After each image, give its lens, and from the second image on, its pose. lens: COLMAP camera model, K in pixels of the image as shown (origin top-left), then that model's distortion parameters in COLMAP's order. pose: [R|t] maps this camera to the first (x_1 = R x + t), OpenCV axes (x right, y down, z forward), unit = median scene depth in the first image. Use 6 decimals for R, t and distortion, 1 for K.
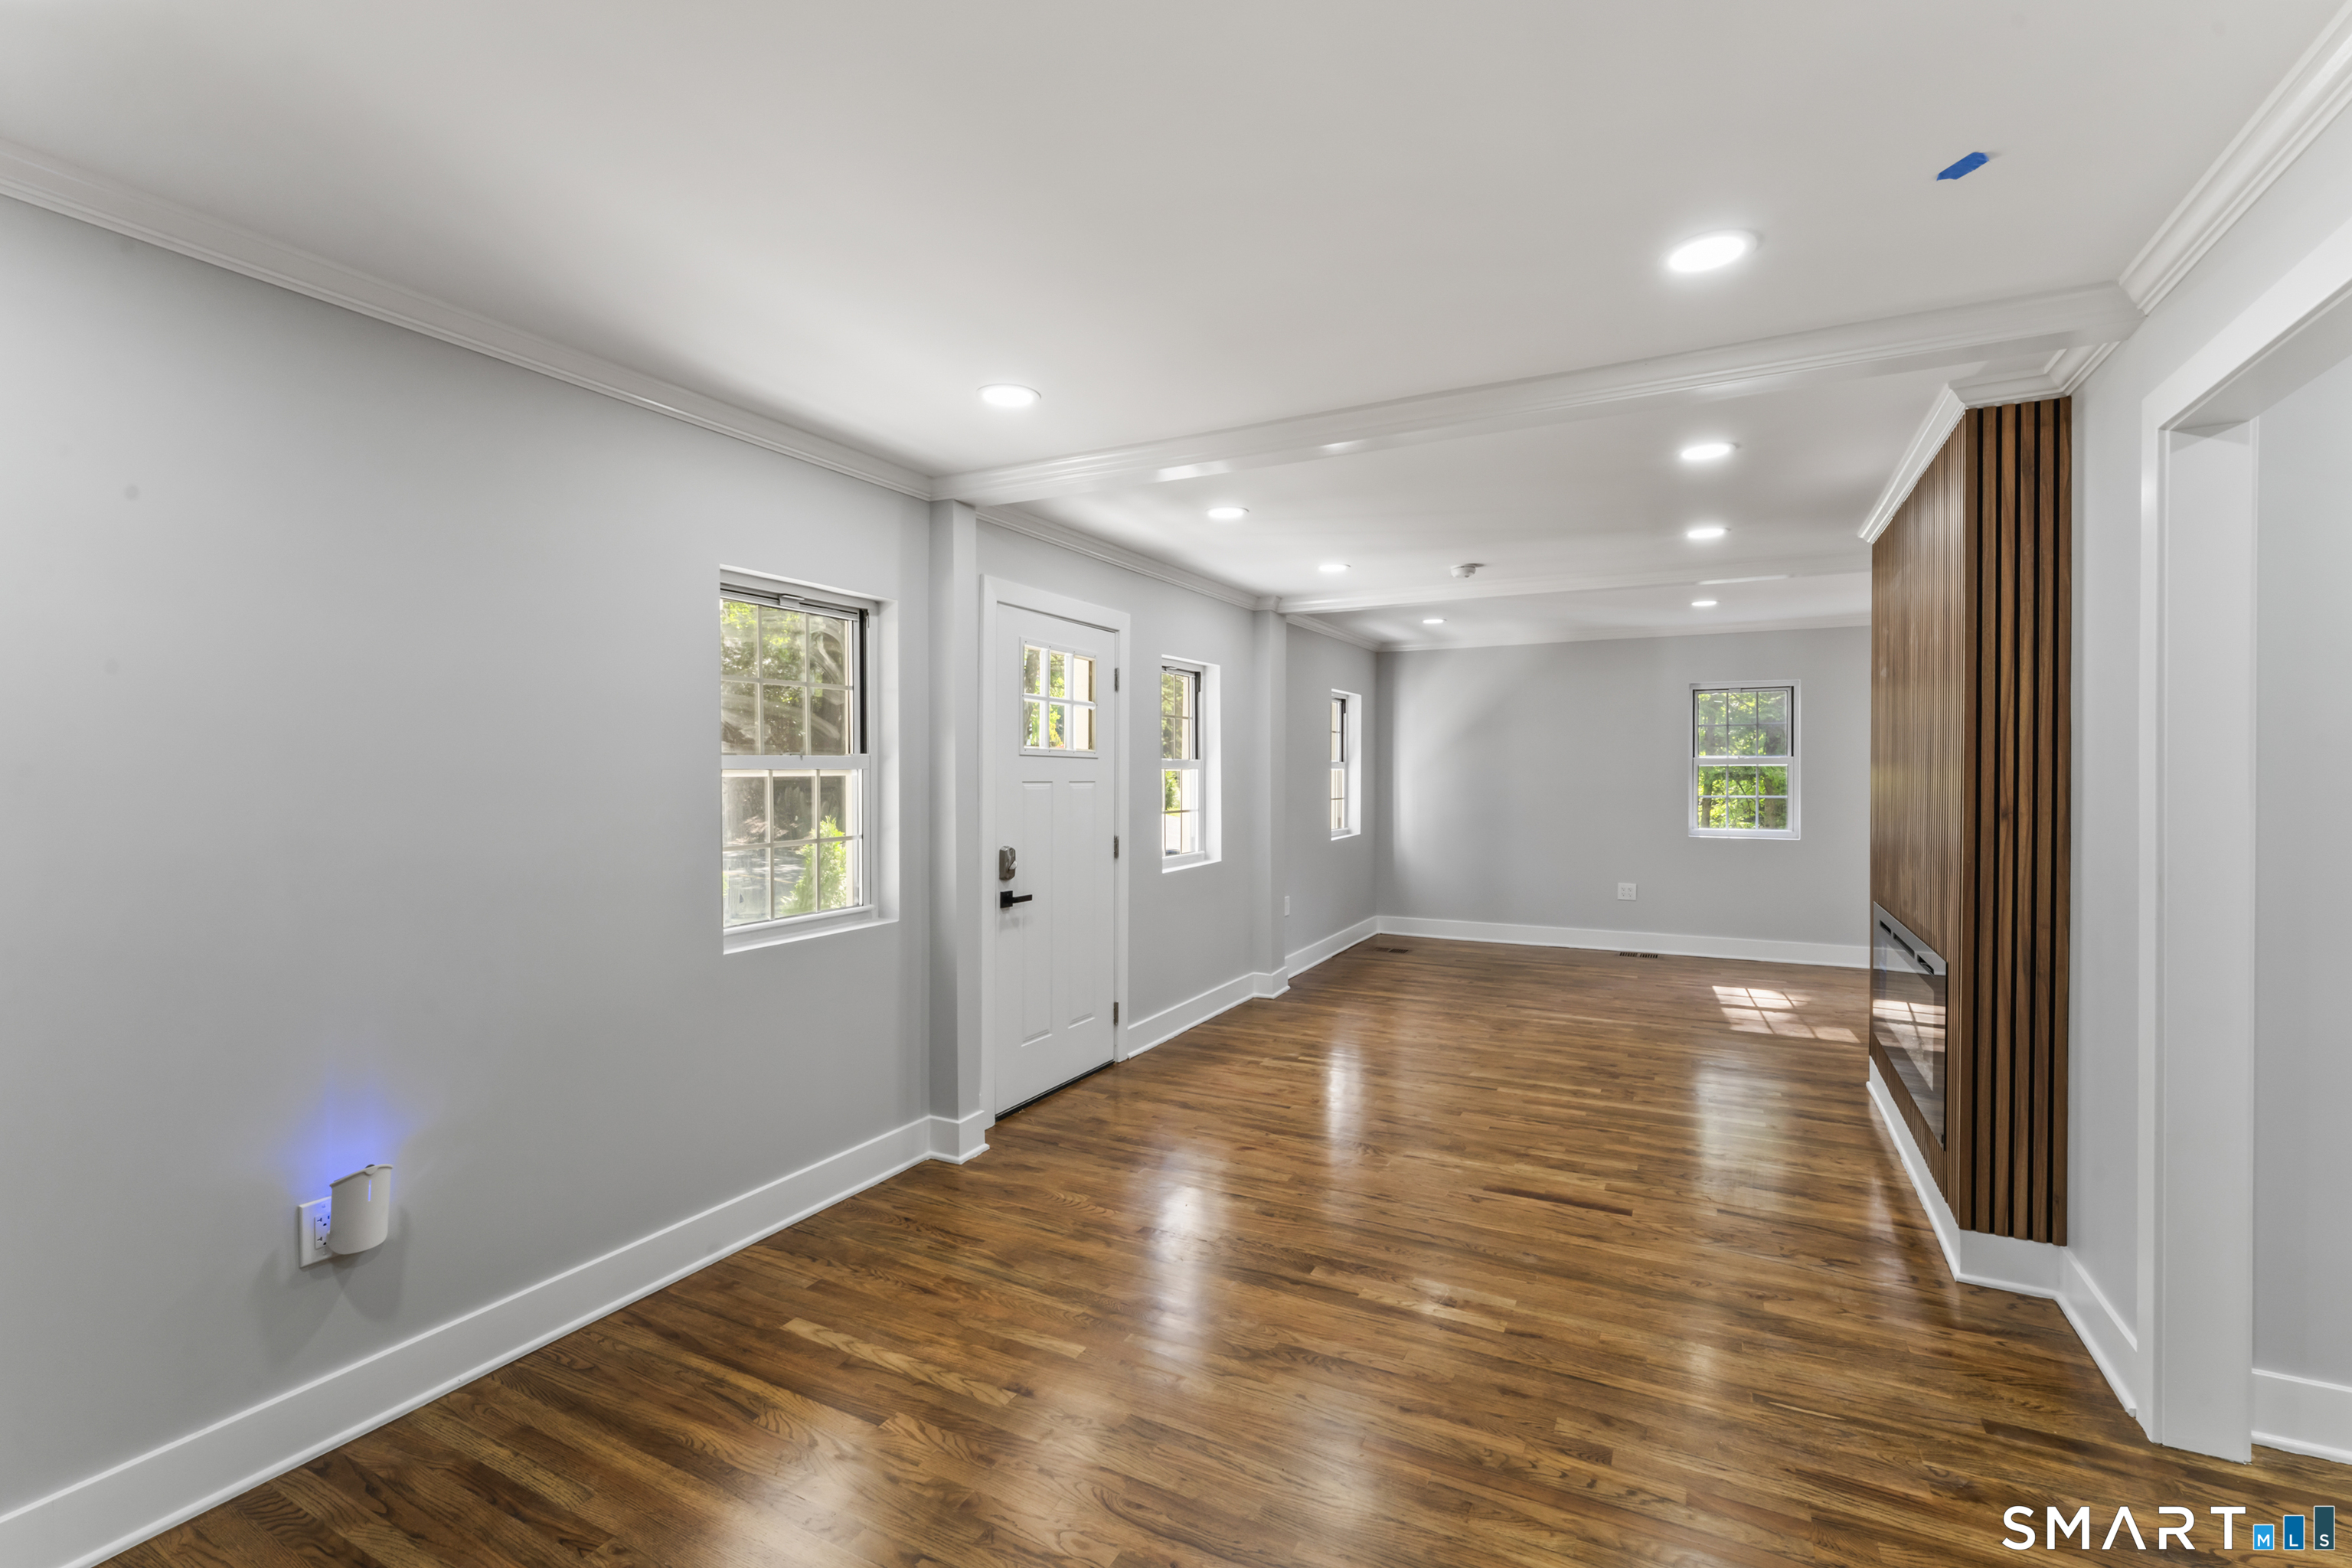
lens RADIAL K [[1048.6, 0, 1173.9], [0, 1048.6, 780.1], [0, 0, 1]] dist [-0.002341, 0.000202]
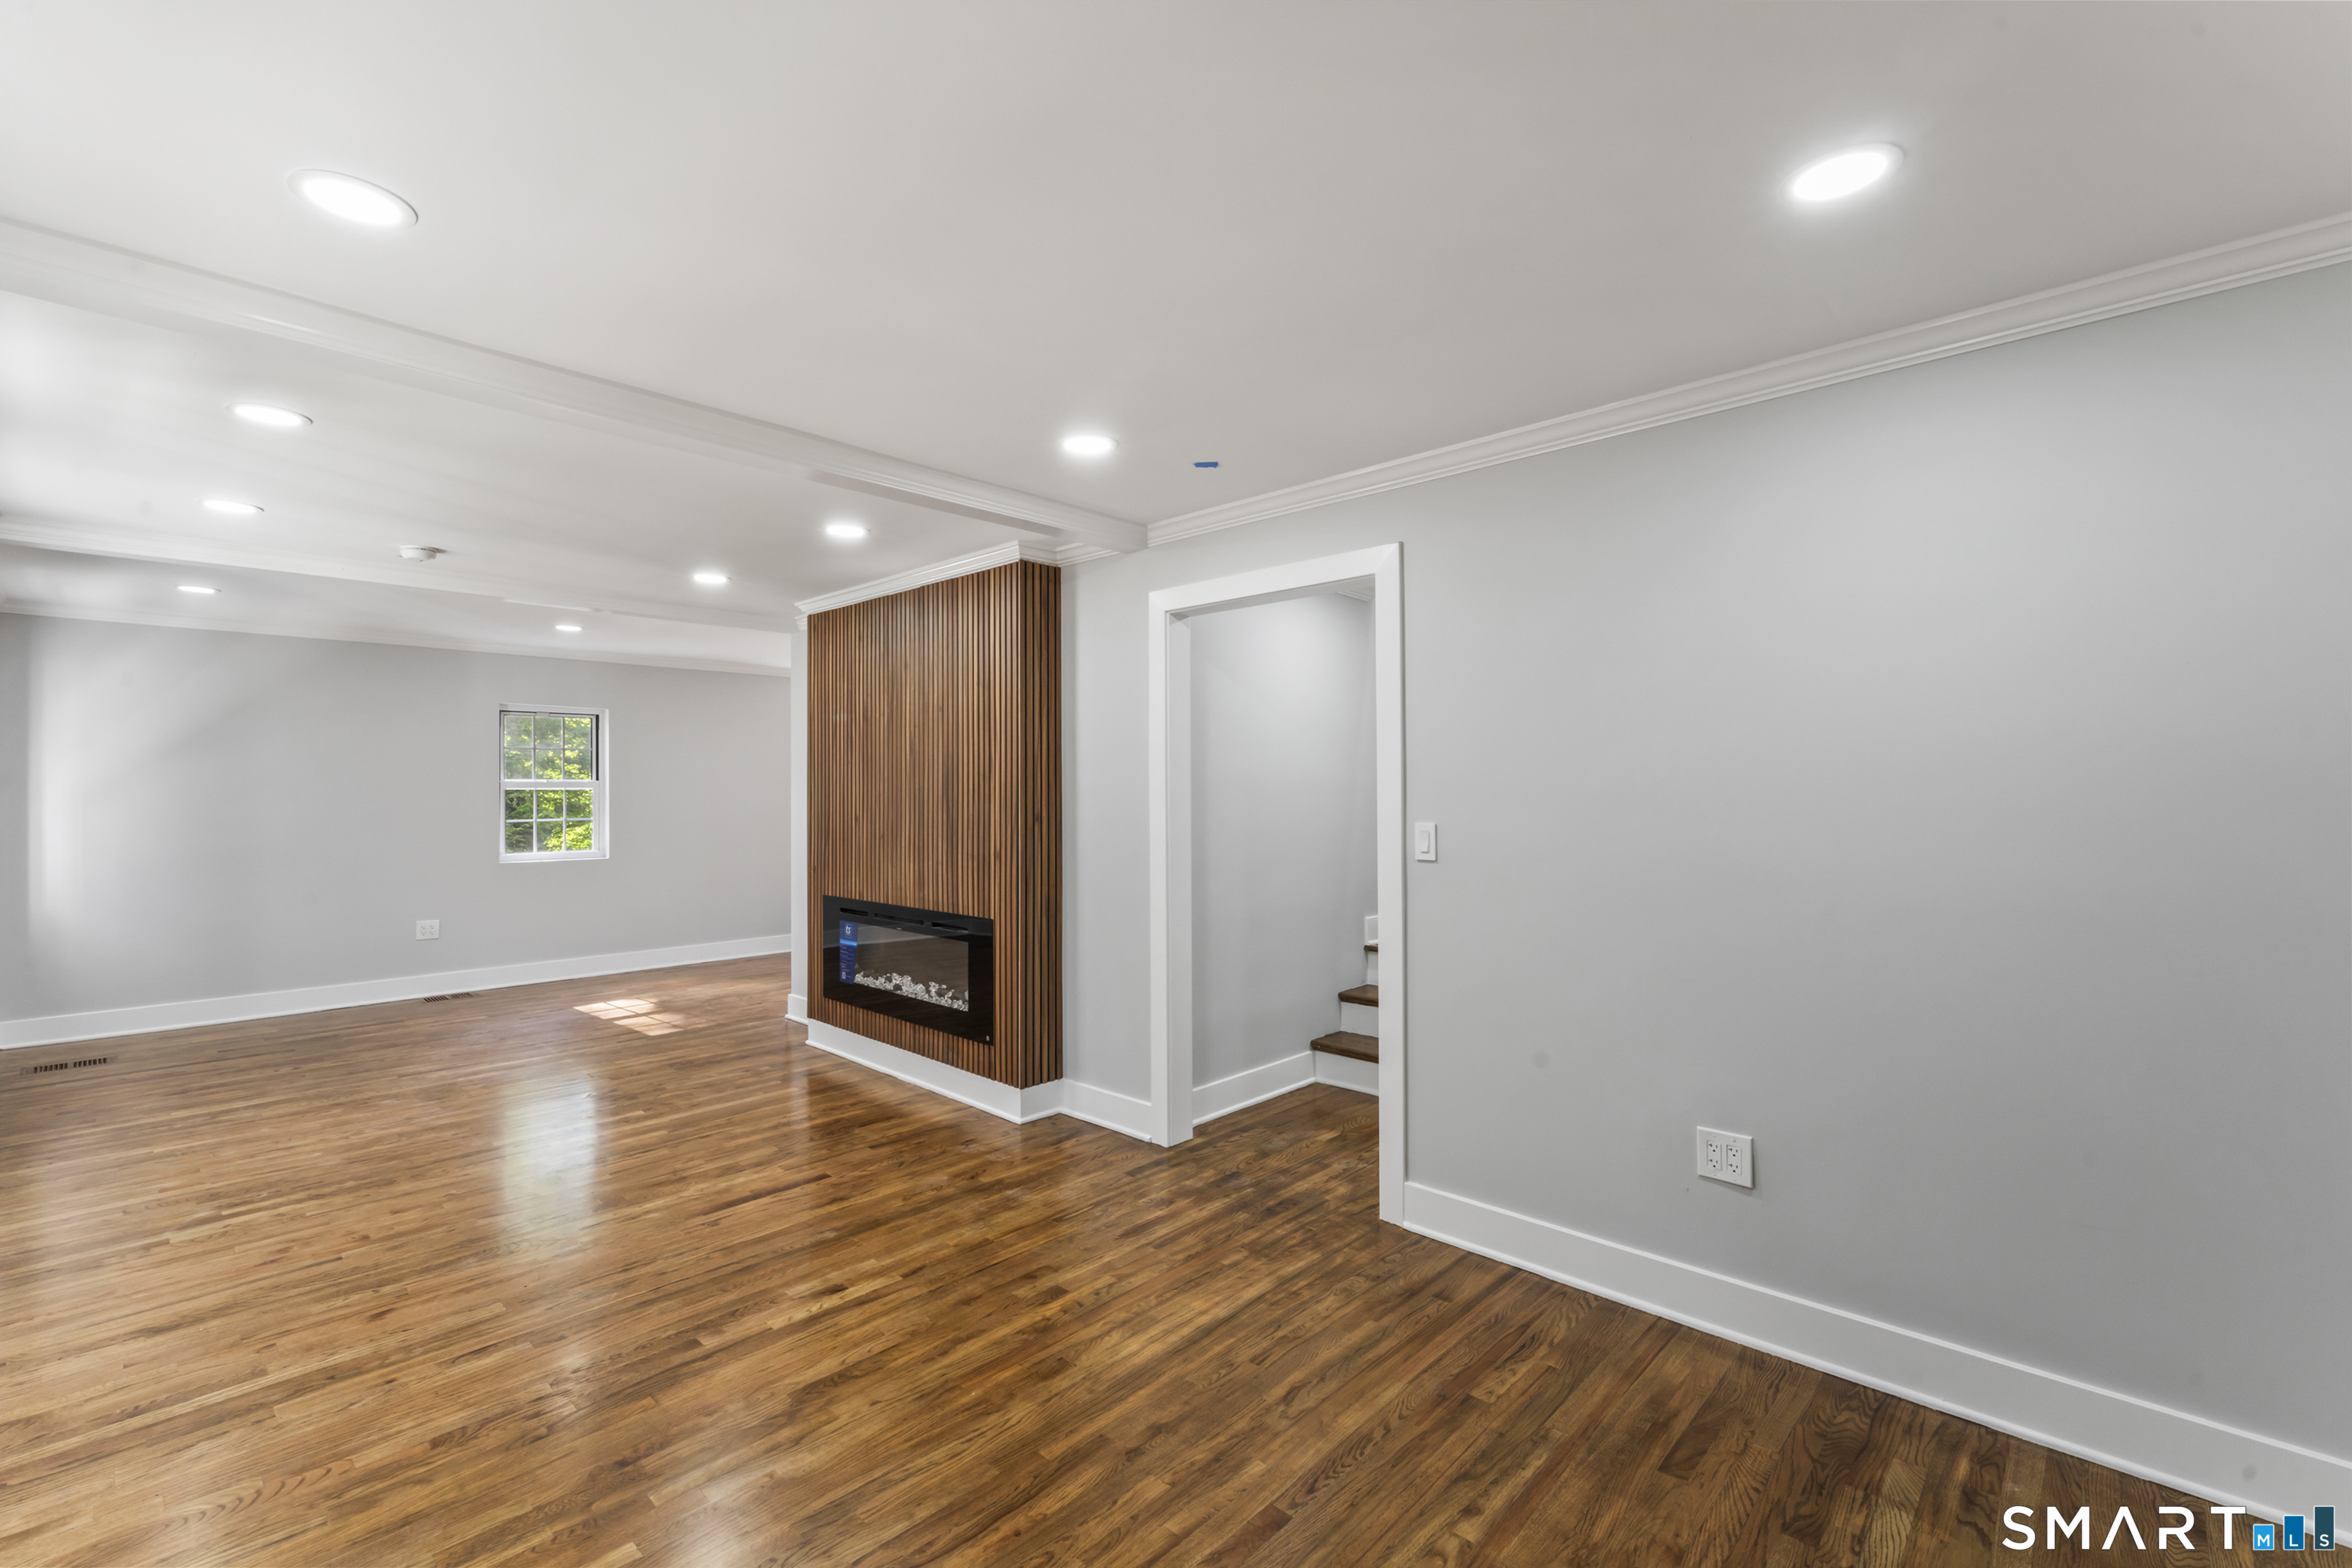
lens RADIAL K [[1048.6, 0, 1179.3], [0, 1048.6, 783.7], [0, 0, 1]] dist [-0.002341, 0.000202]
pose [[0.247110, 0.007692, 0.968957, -0.635195], [0.012937, 0.999853, -0.011236, 0.000161], [-0.968901, 0.015312, 0.246974, 0.359287]]
